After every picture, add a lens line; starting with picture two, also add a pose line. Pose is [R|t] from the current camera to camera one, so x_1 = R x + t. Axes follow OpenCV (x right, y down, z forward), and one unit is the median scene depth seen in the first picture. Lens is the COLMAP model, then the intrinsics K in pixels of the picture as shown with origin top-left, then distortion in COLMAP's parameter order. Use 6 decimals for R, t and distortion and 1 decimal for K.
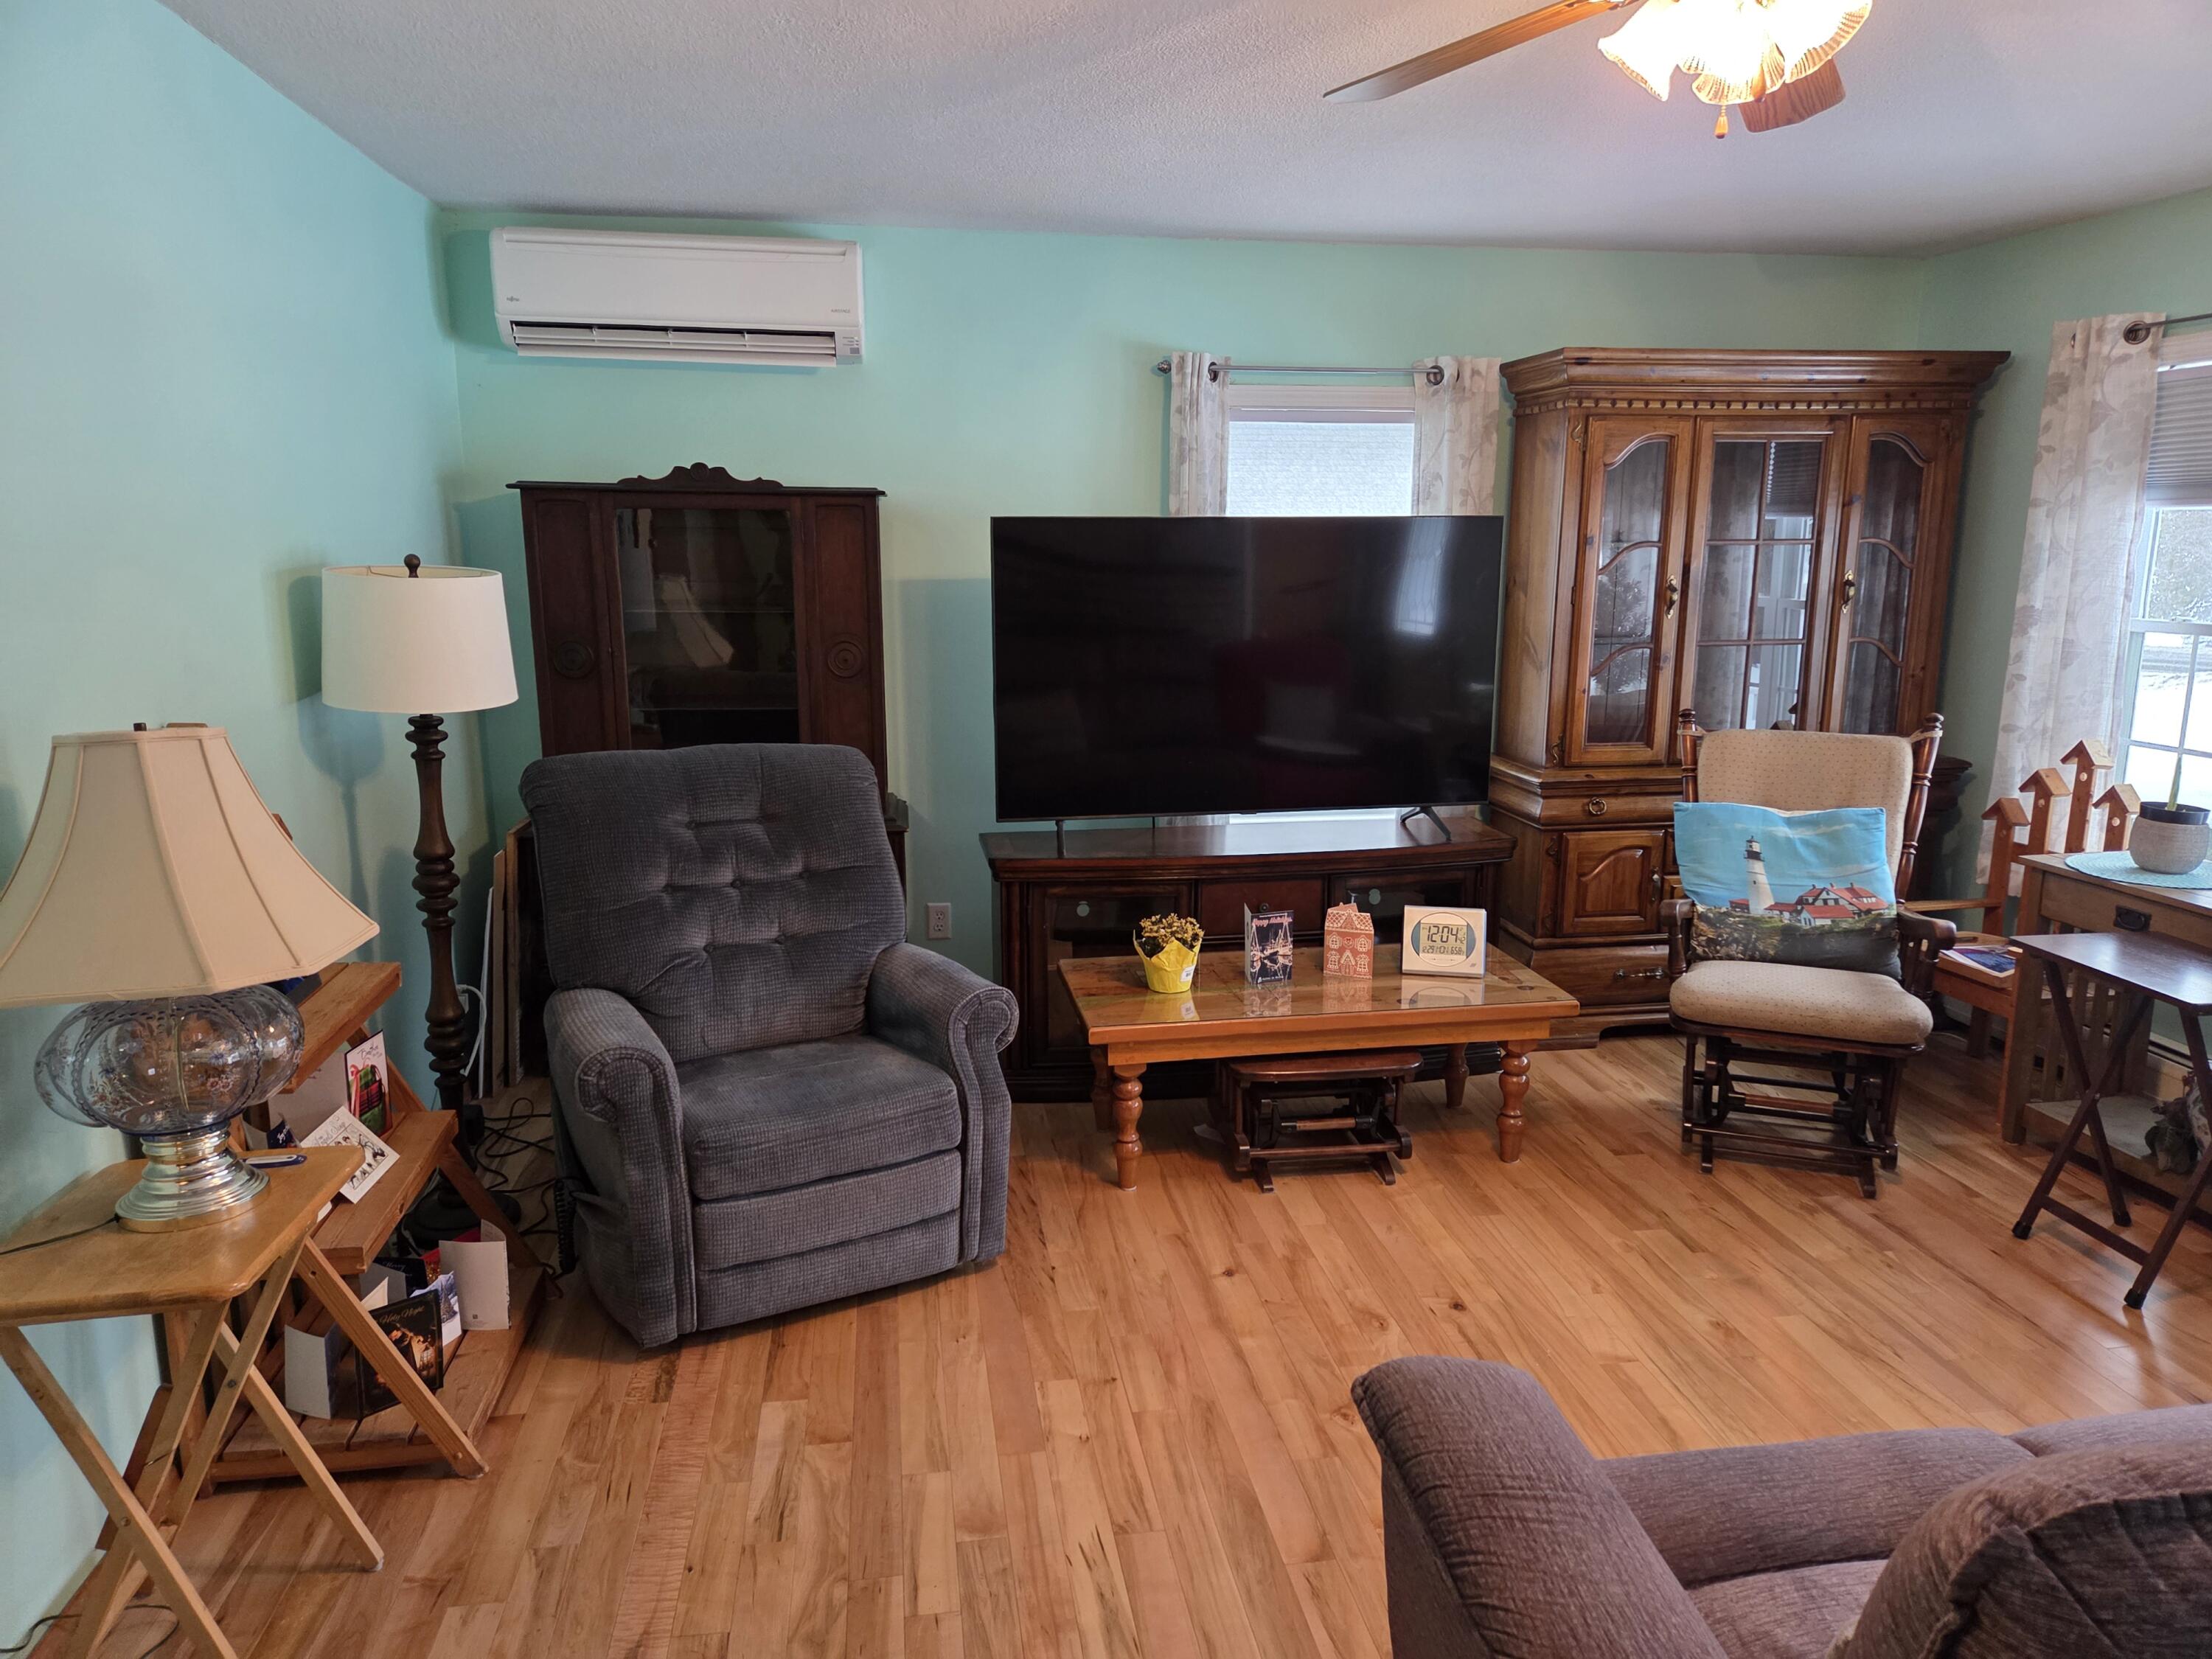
lens RADIAL K [[1457.6, 0, 1140.3], [0, 1457.6, 809.9], [0, 0, 1]] dist [0.086307, -0.088373]
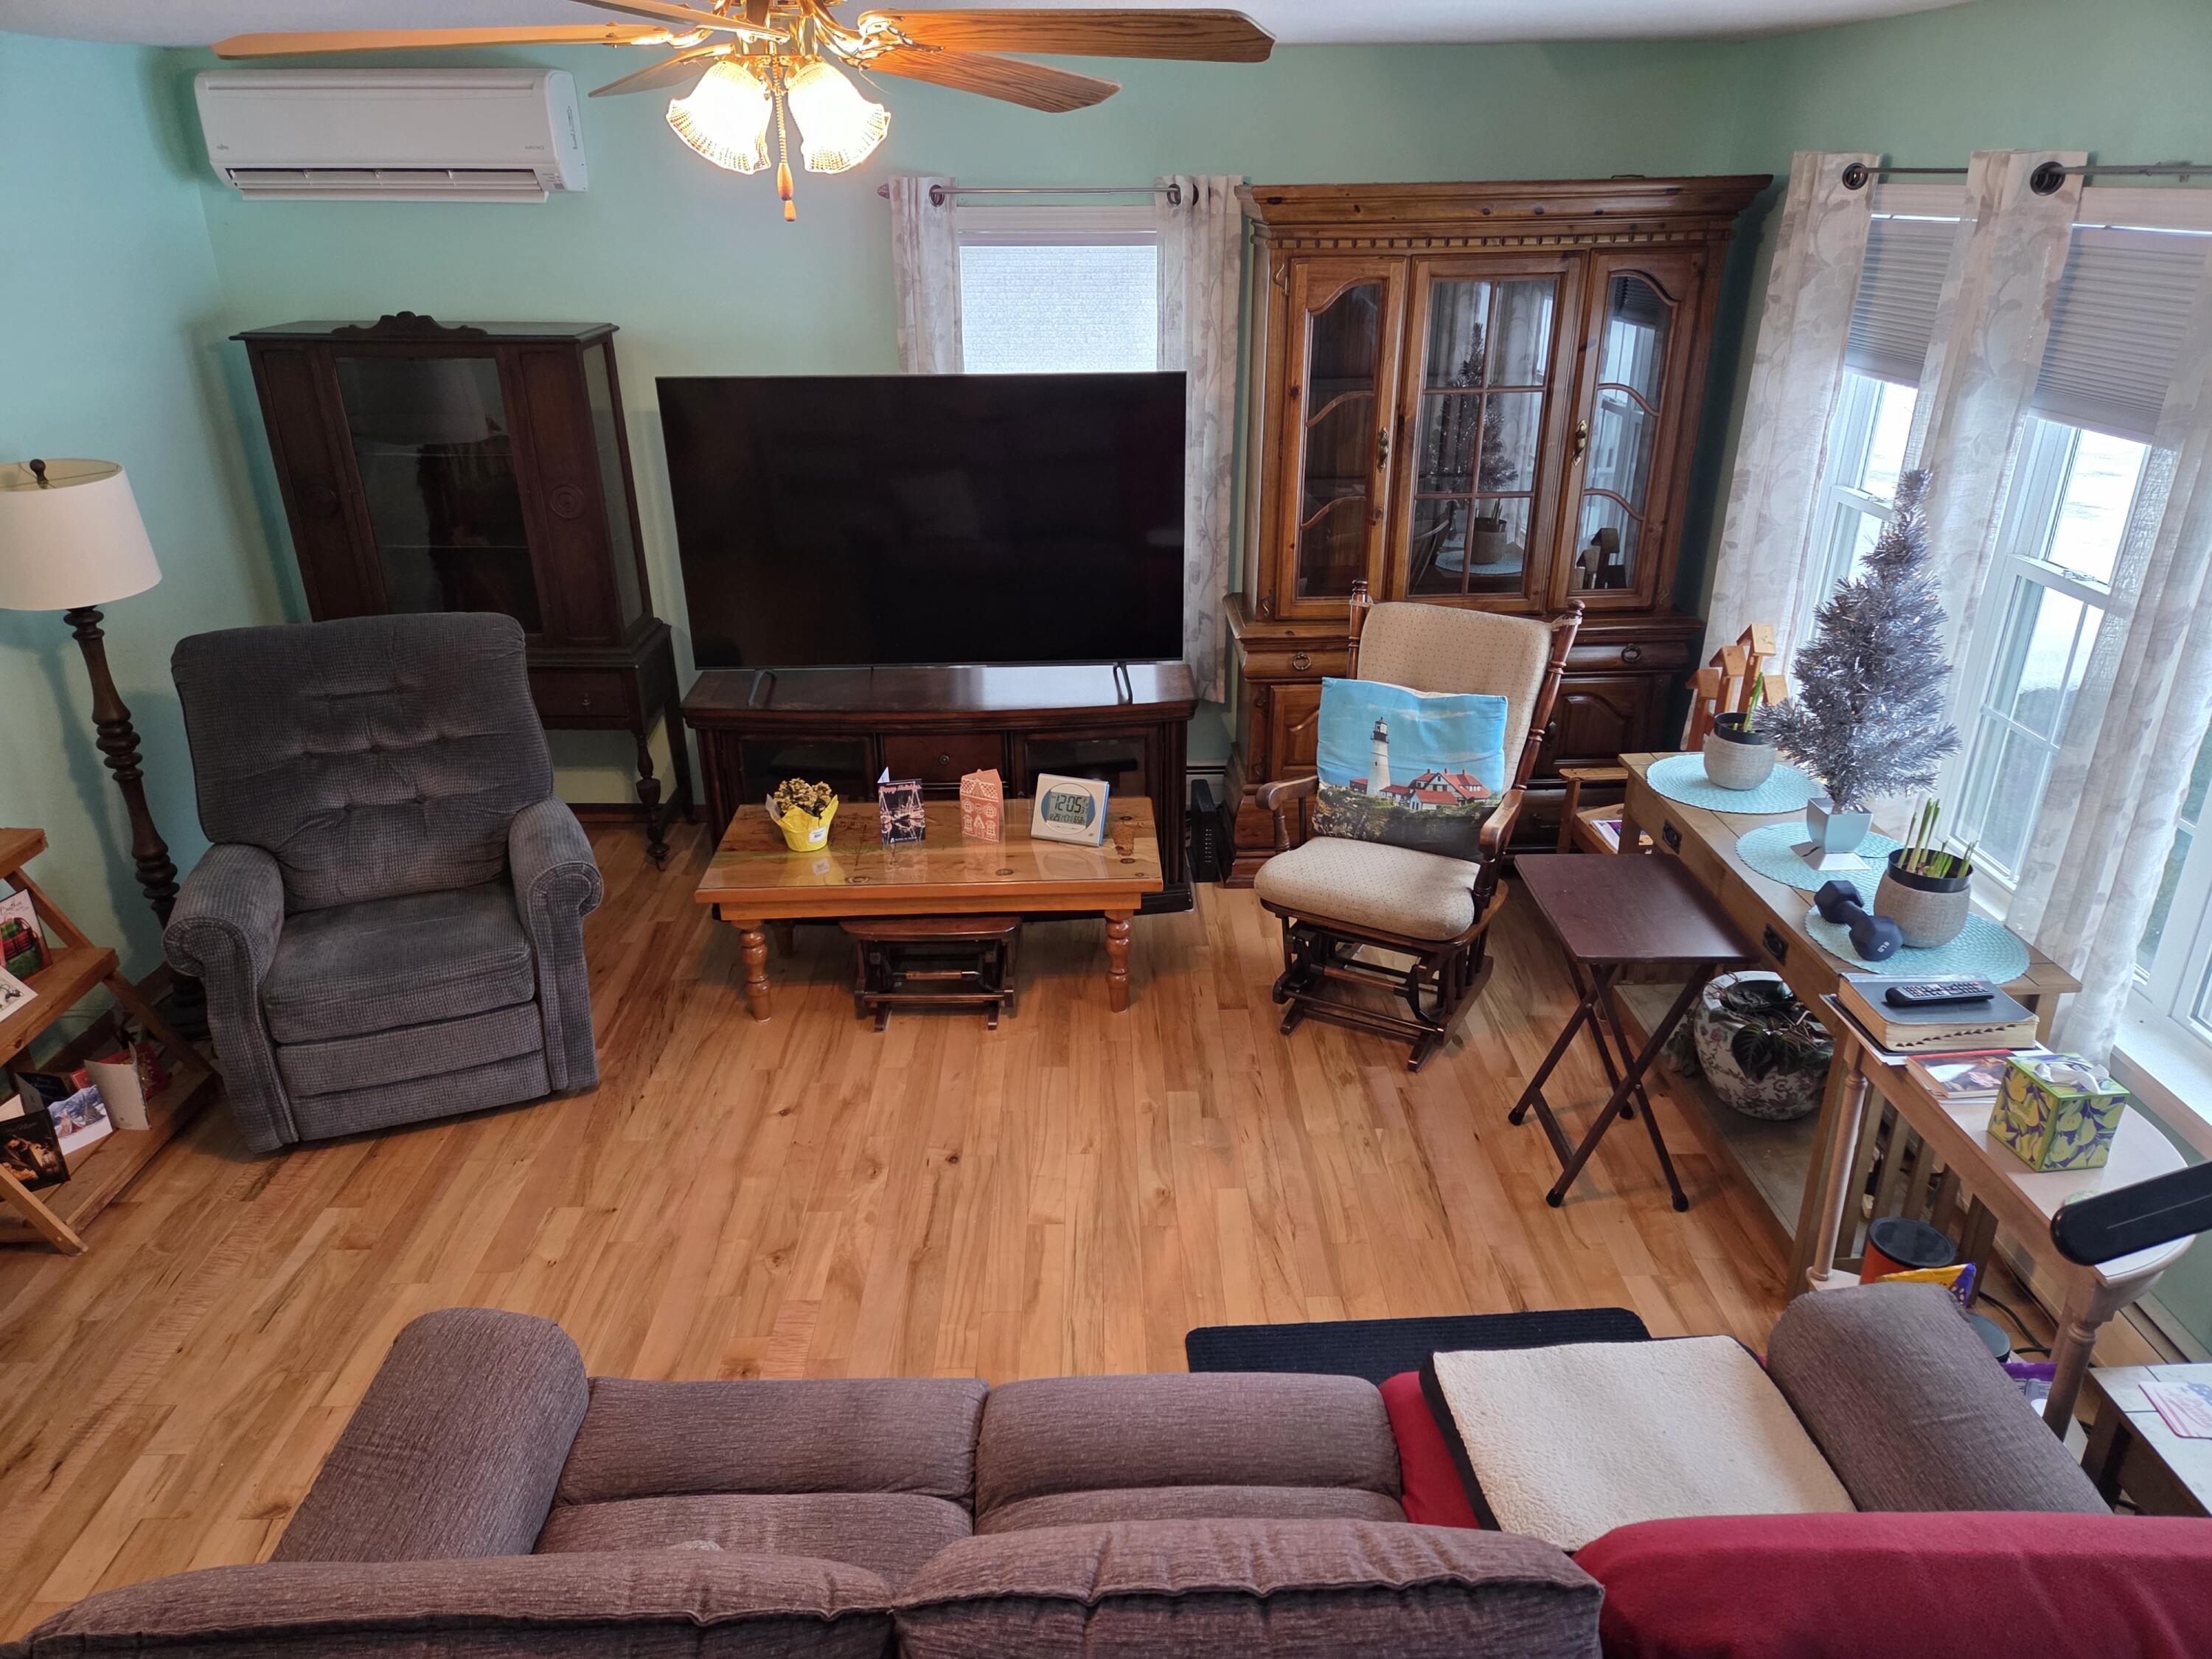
lens RADIAL K [[1444.6, 0, 1106.0], [0, 1444.6, 829.5], [0, 0, 1]] dist [0.077192, -0.085353]
pose [[0.991005, 0.047456, -0.125132, 0.364961], [-0.018489, 0.974599, 0.223191, -0.130570], [0.132545, -0.218870, 0.966710, -0.011821]]
